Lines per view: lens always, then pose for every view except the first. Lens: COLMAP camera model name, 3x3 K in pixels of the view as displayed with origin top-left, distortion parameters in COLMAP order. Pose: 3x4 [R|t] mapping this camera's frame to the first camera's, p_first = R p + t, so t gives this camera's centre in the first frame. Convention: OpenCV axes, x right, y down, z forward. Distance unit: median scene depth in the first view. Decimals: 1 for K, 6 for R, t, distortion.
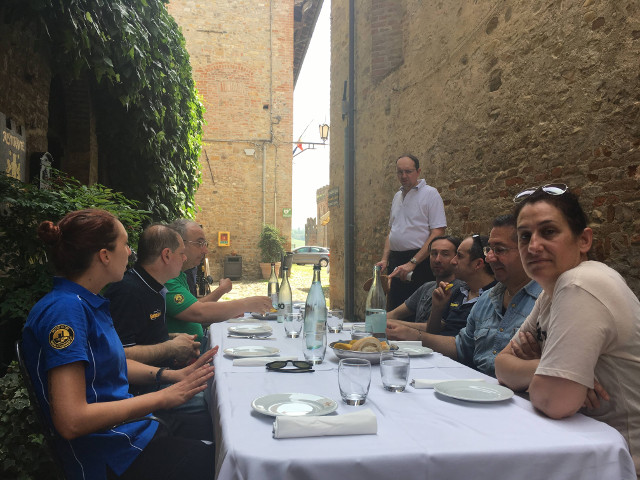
lens RADIAL K [[557.8, 0, 320.0], [0, 557.8, 240.0], [0, 0, 1]] dist [0.089336, -0.127859]
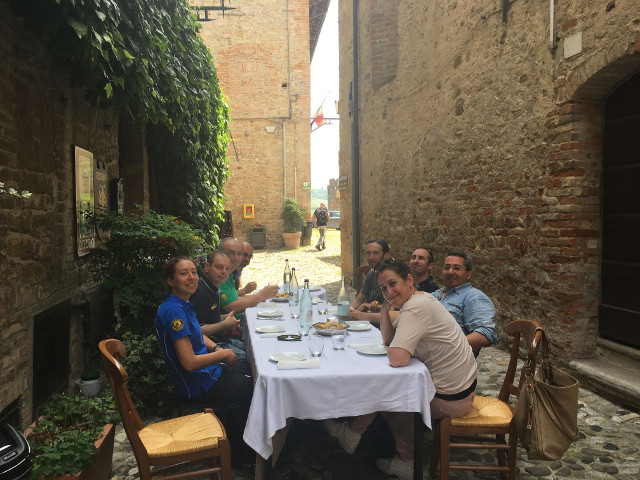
lens RADIAL K [[557.8, 0, 320.0], [0, 557.8, 240.0], [0, 0, 1]] dist [0.089336, -0.127859]
pose [[0.998921, -0.016412, -0.043440, 0.038190], [0.019559, 0.997137, 0.073043, -0.067928], [0.042117, -0.073814, 0.996382, -0.242741]]
